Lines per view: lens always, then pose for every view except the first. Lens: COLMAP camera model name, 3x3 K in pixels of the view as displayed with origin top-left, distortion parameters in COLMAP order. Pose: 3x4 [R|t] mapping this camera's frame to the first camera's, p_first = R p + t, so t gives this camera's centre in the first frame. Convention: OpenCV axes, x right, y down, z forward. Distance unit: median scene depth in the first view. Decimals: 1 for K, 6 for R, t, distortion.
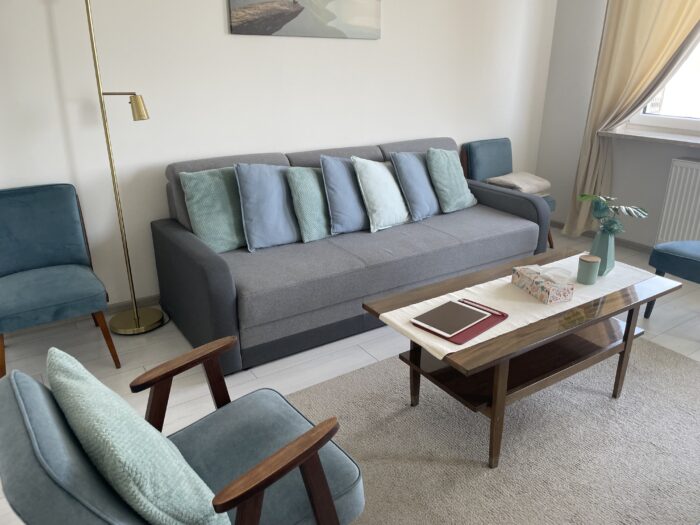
lens RADIAL K [[531.8, 0, 355.2], [0, 531.8, 260.0], [0, 0, 1]] dist [0.057664, -0.063577]
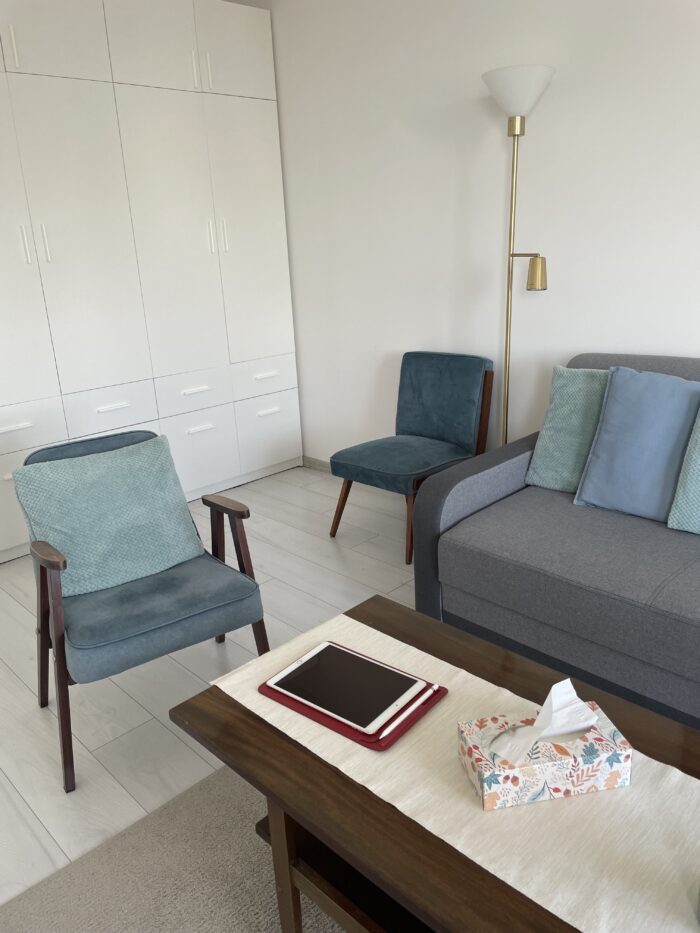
lens RADIAL K [[708.9, 0, 343.2], [0, 708.9, 461.9], [0, 0, 1]] dist [0.057664, -0.063577]
pose [[0.165416, 0.283357, -0.944641, 0.567448], [-0.292970, 0.928716, 0.227278, -0.180670], [0.941704, 0.239156, 0.236640, 0.554223]]
